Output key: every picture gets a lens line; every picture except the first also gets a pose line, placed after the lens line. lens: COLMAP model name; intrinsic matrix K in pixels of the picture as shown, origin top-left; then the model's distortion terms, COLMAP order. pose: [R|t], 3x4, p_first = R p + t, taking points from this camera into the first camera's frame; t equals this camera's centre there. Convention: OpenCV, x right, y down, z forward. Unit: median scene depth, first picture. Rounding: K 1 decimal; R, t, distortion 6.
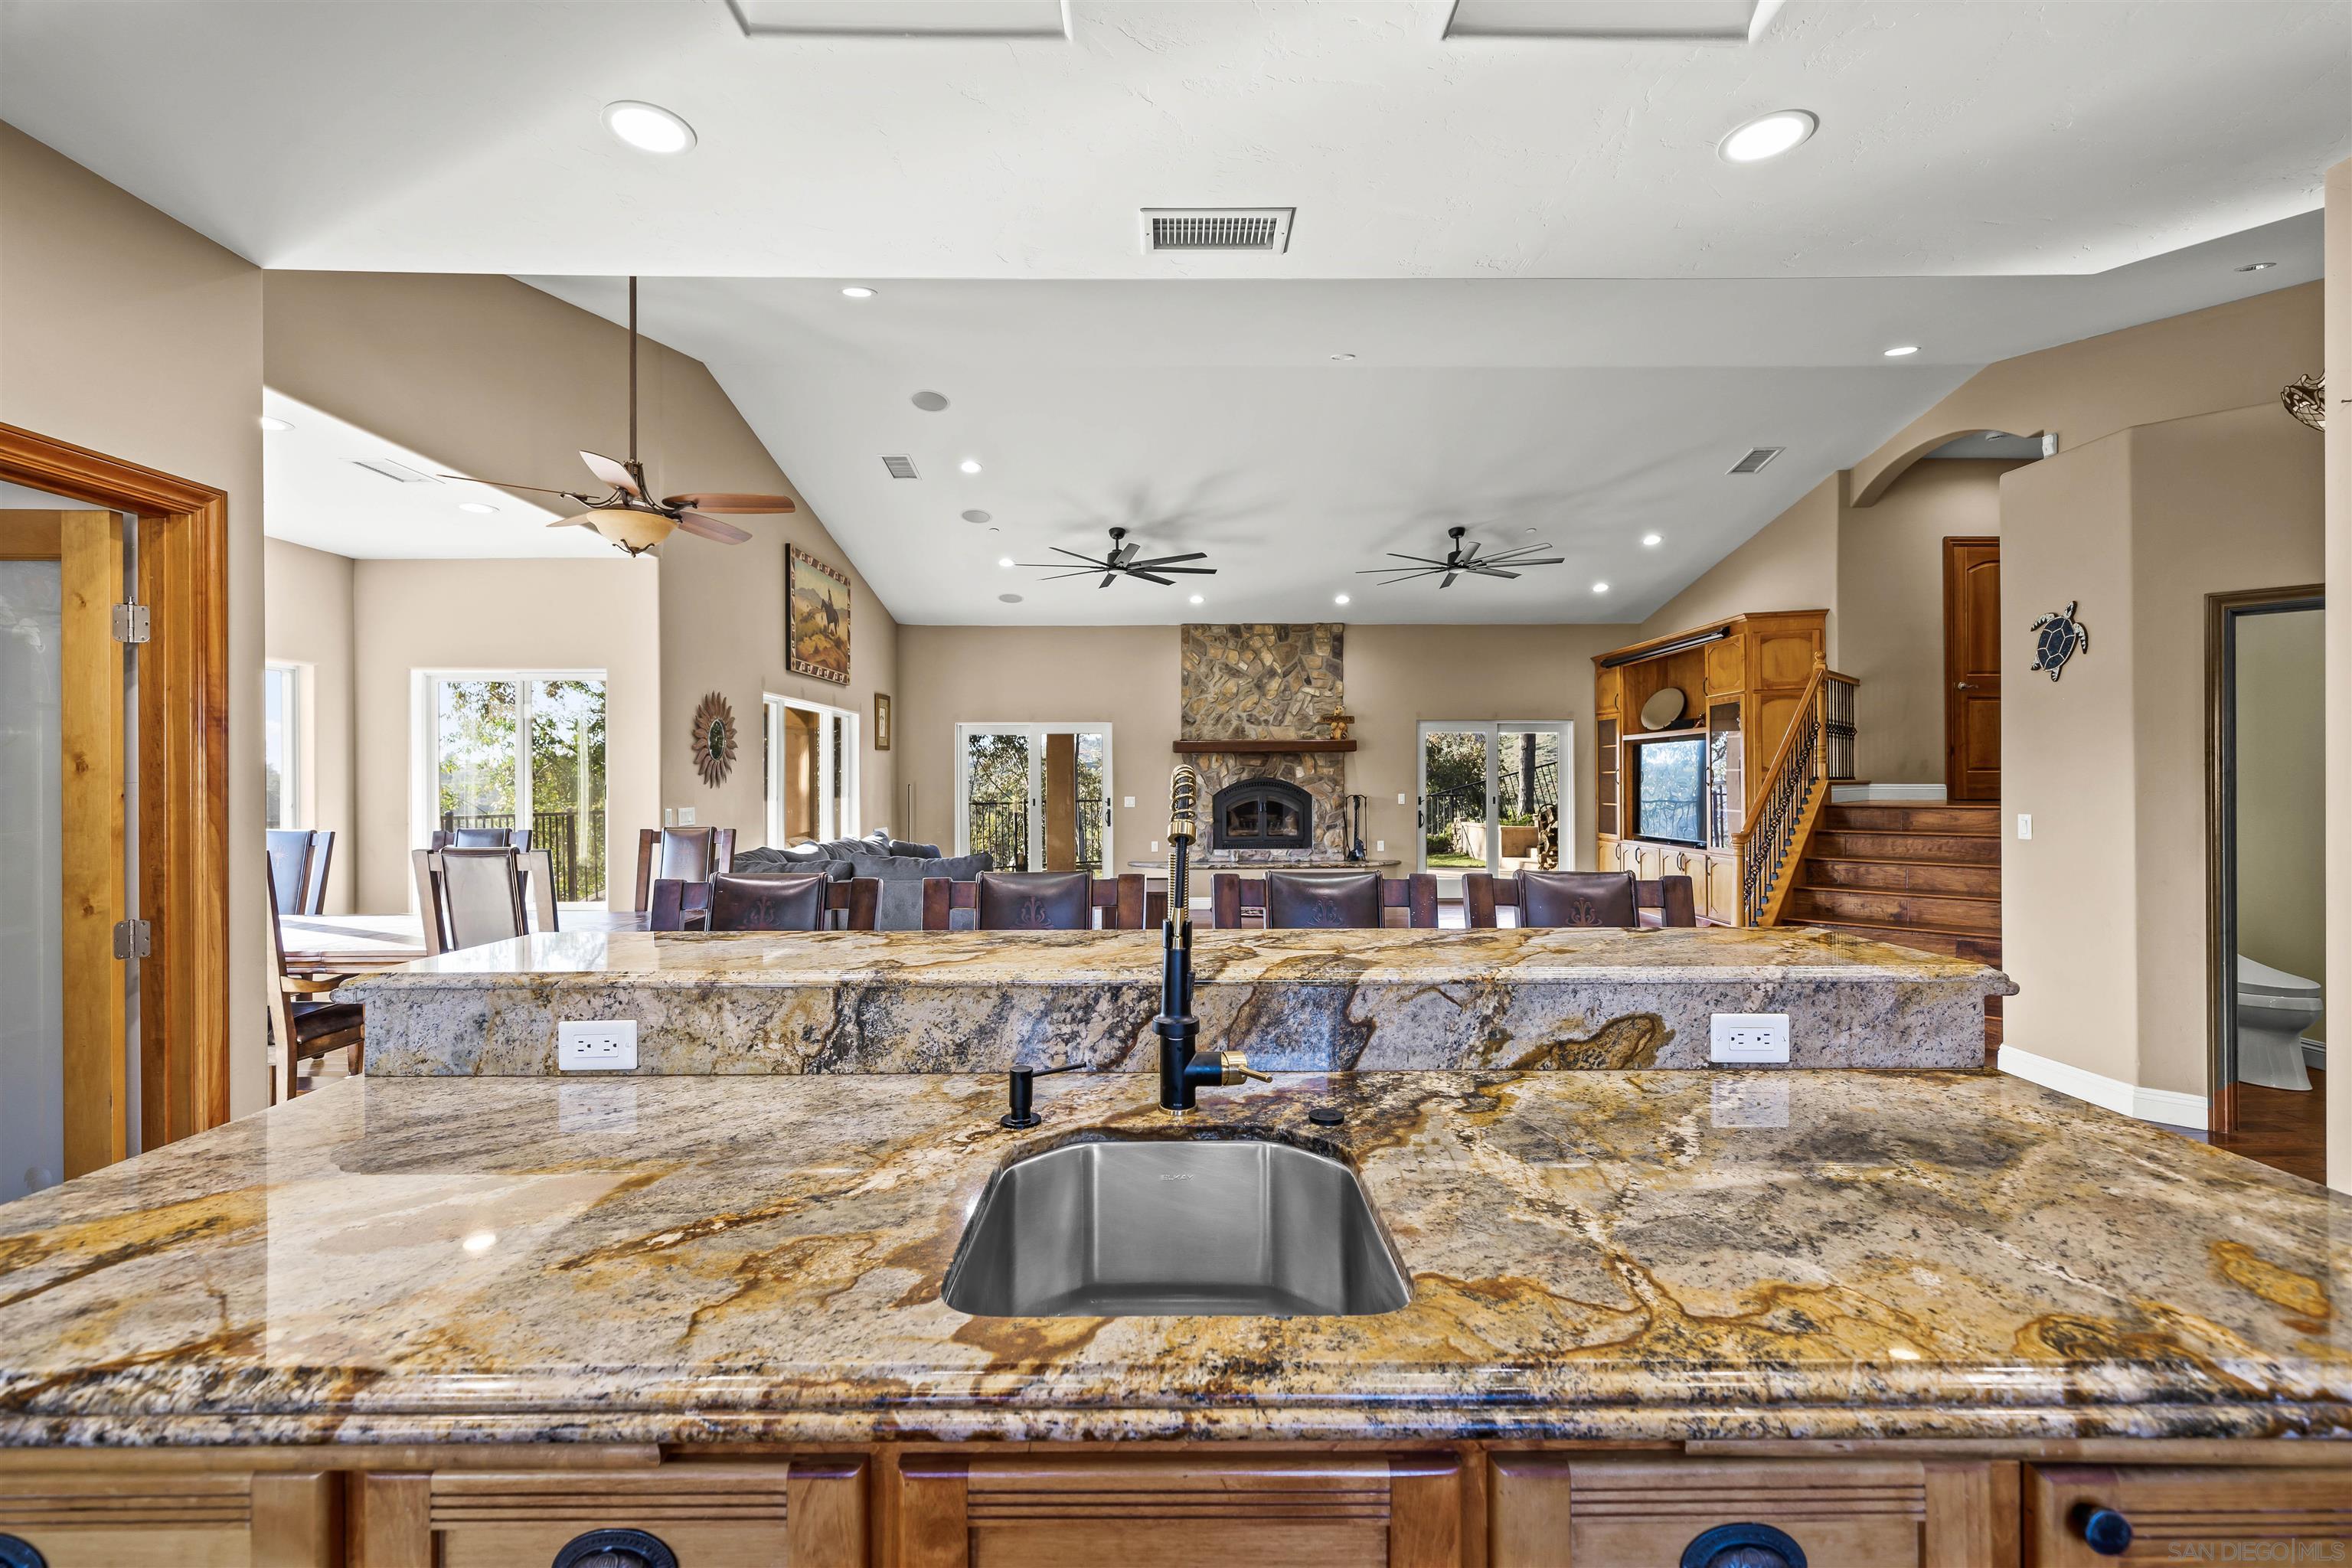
lens RADIAL K [[1017.1, 0, 1173.9], [0, 1017.1, 777.7], [0, 0, 1]] dist [0.001910, 0.000577]
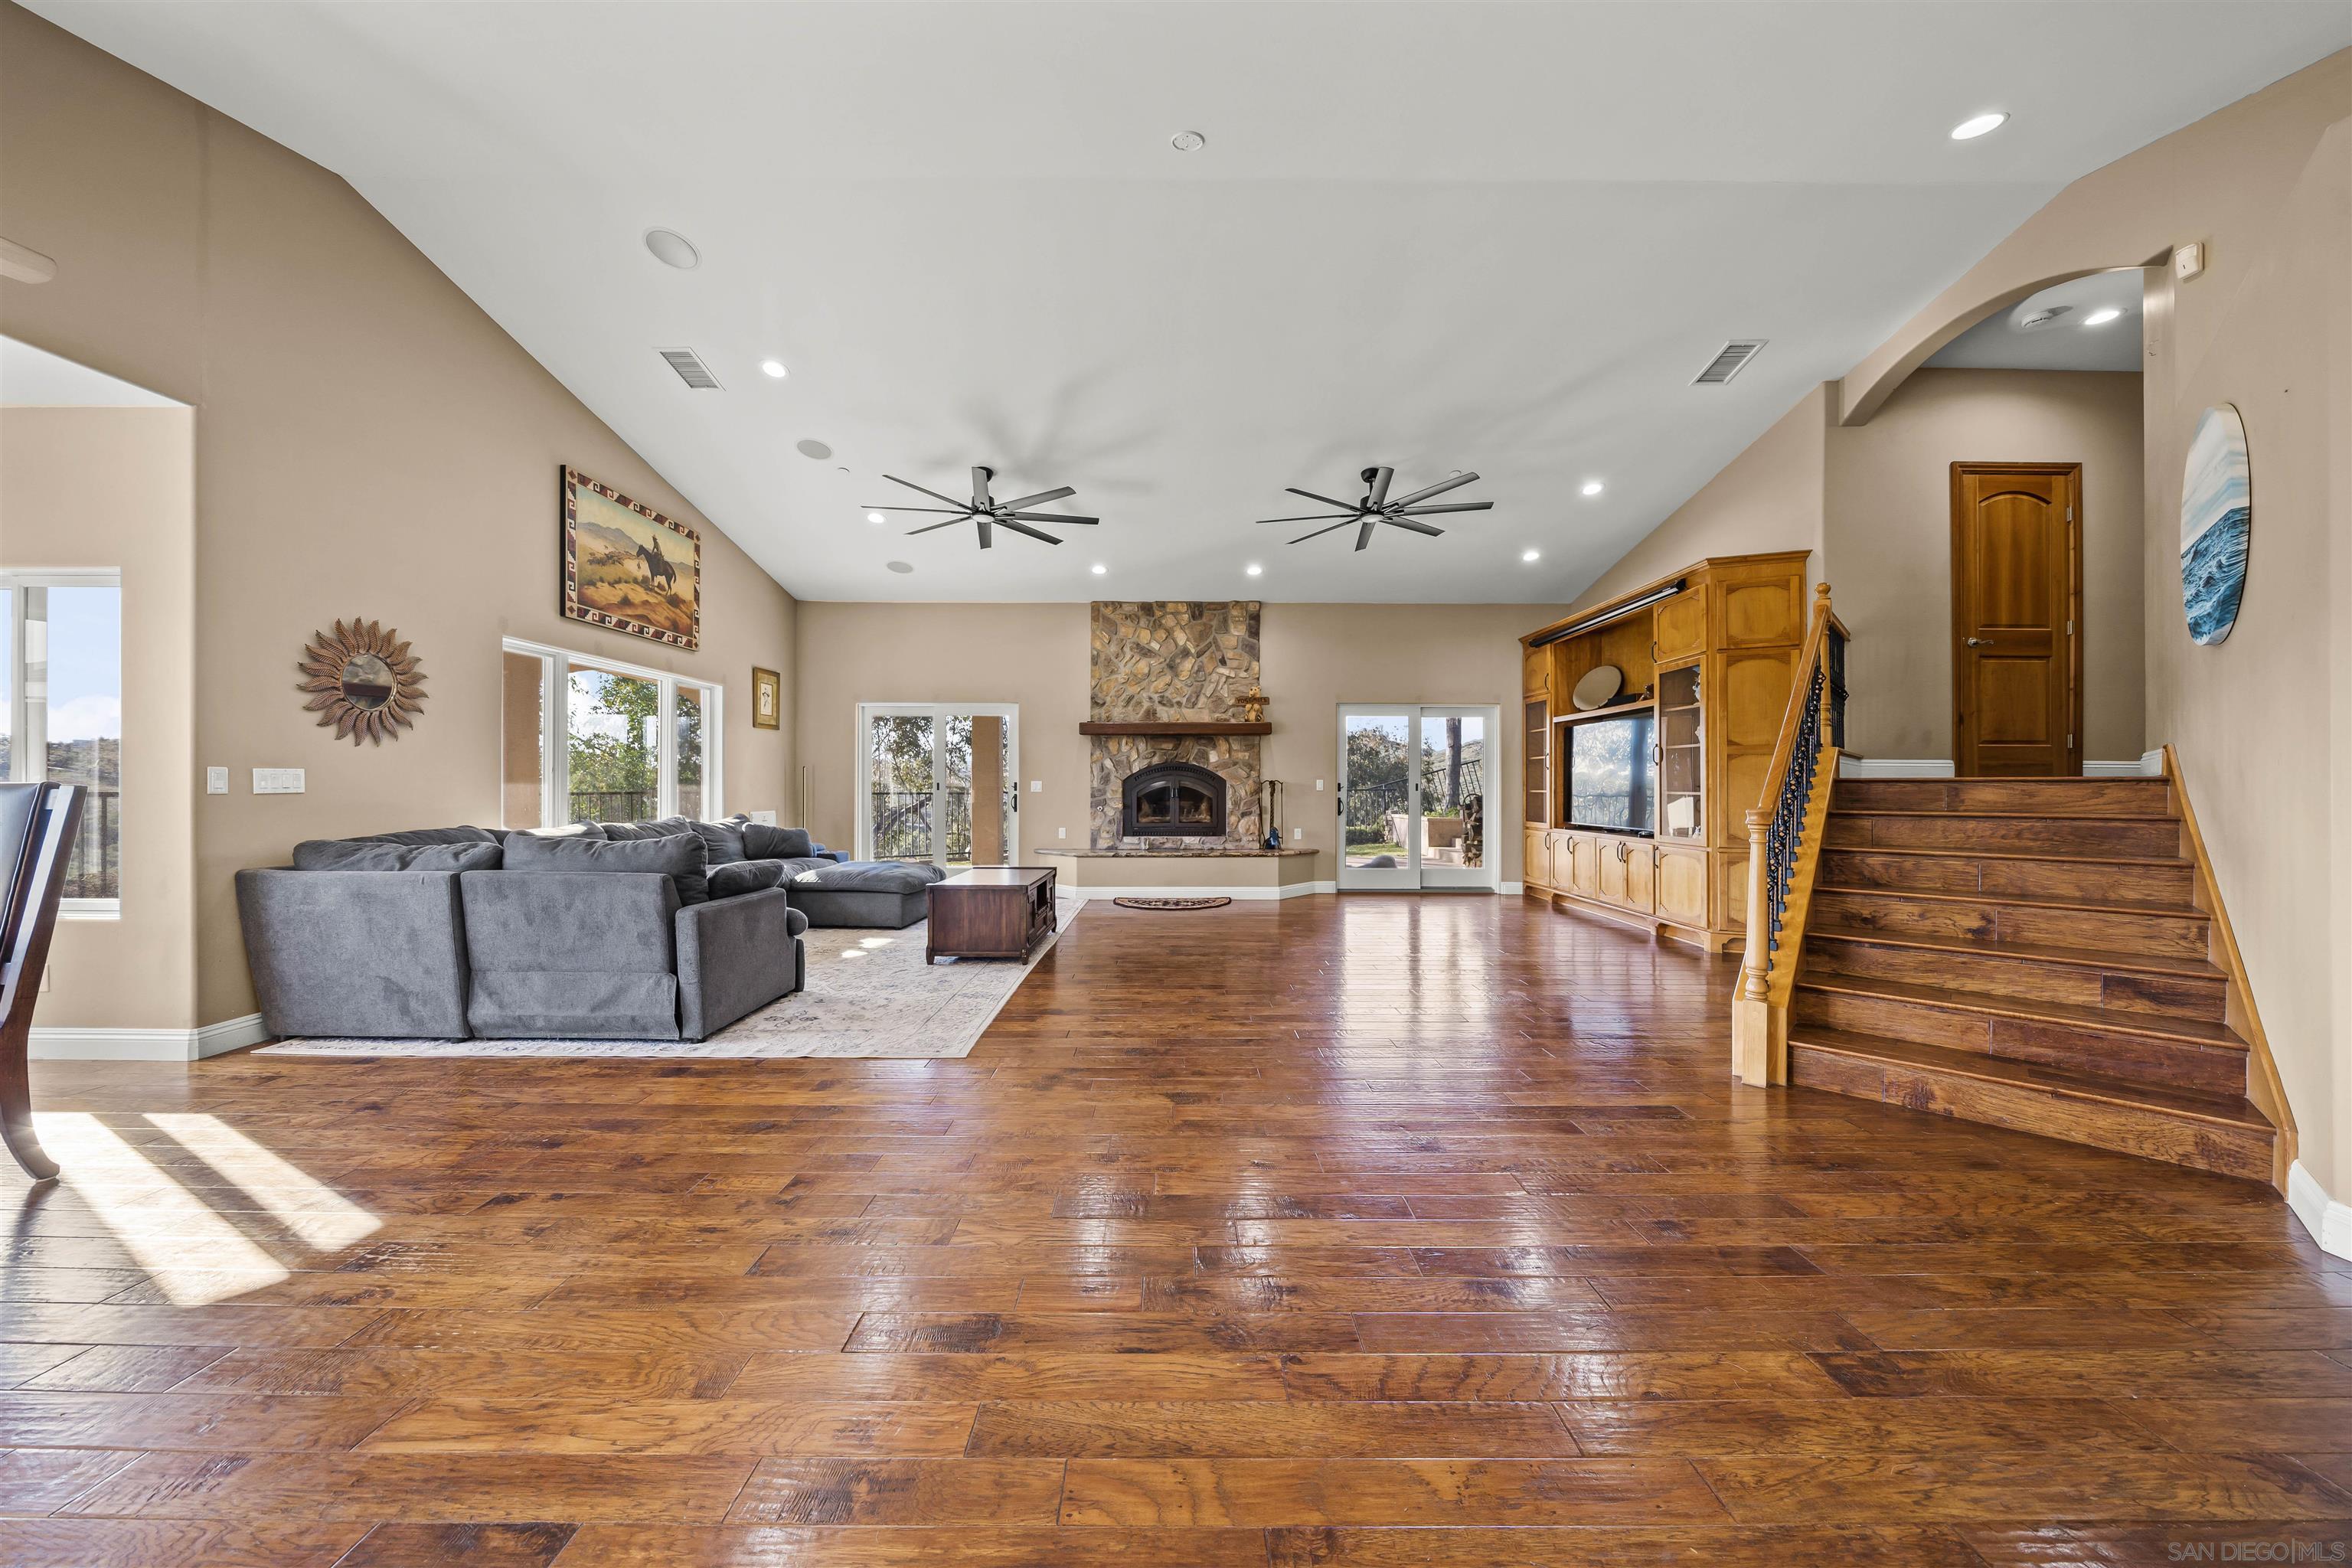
lens RADIAL K [[800.1, 0, 1171.1], [0, 800.1, 783.1], [0, 0, 1]] dist [-0.006281, -0.000032]
pose [[0.999951, 0.005362, -0.008356, 0.117473], [-0.005372, 0.999985, -0.001139, 0.027128], [0.008350, 0.001183, 0.999964, 0.321999]]
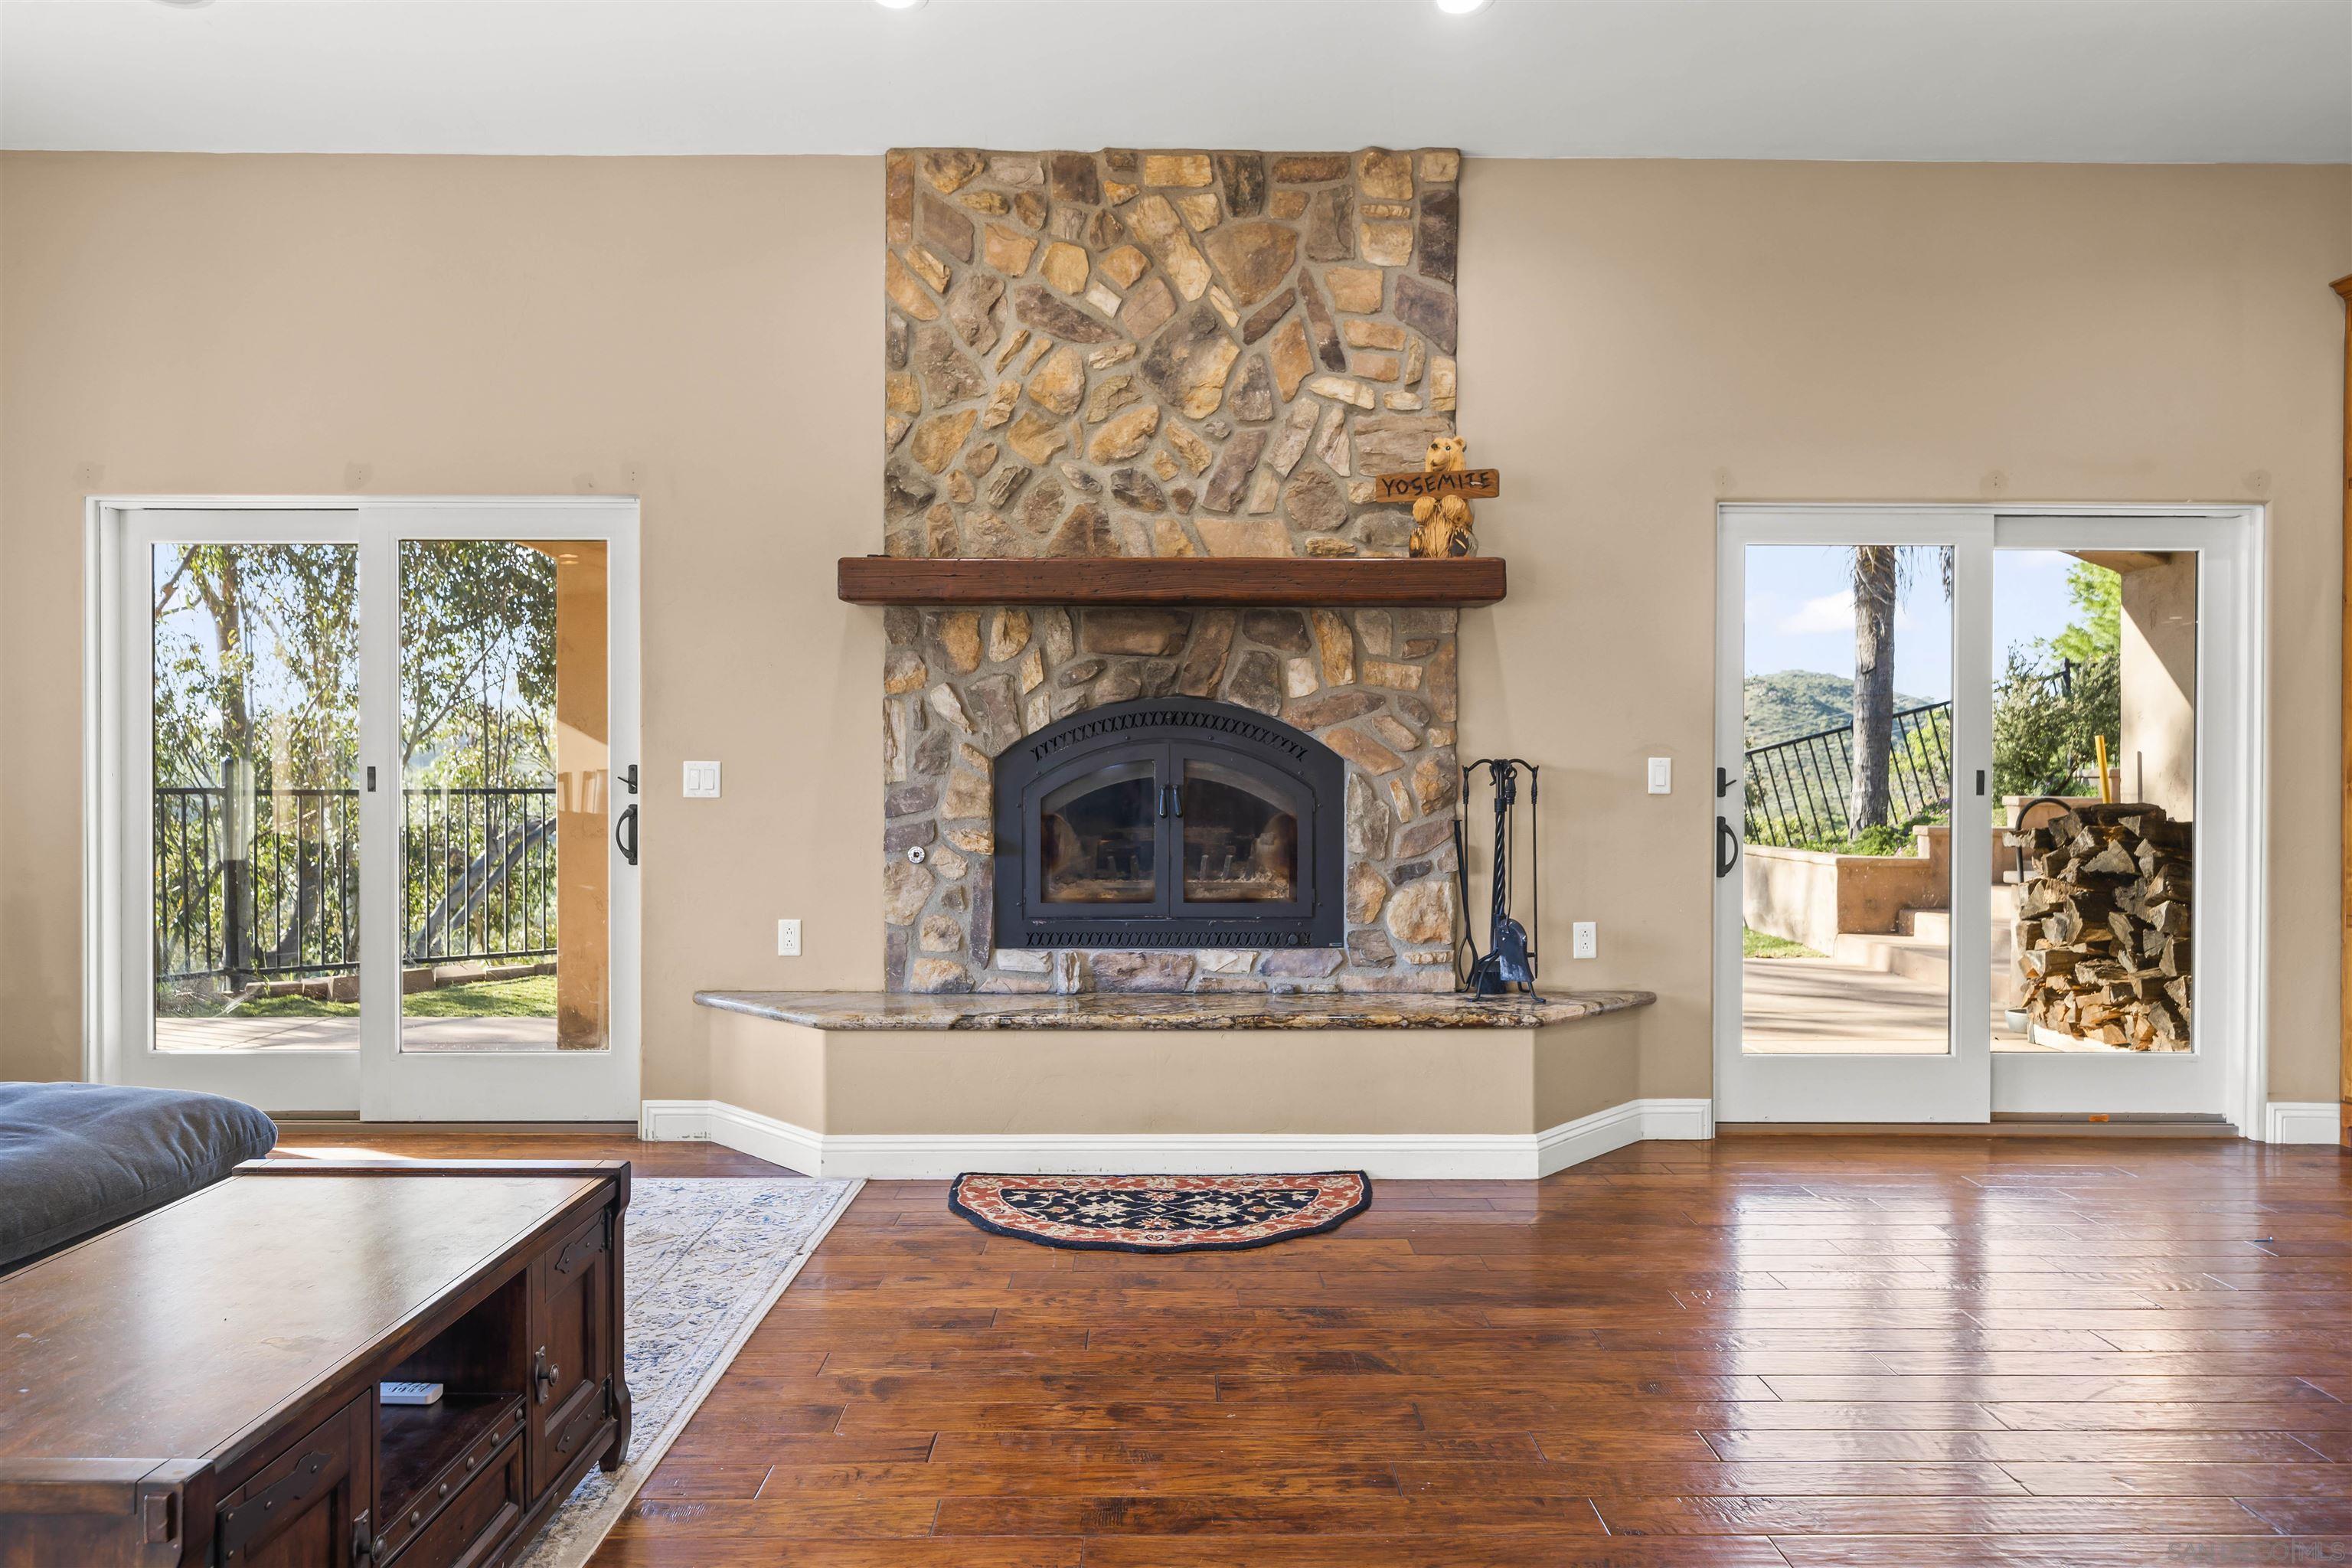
lens RADIAL K [[1570.7, 0, 1164.6], [0, 1570.7, 775.7], [0, 0, 1]] dist [0.001795, -0.001377]
pose [[0.999975, 0.006621, -0.002389, 0.113279], [-0.006603, 0.999950, 0.007558, 0.024422], [0.002439, -0.007542, 0.999969, 0.734019]]
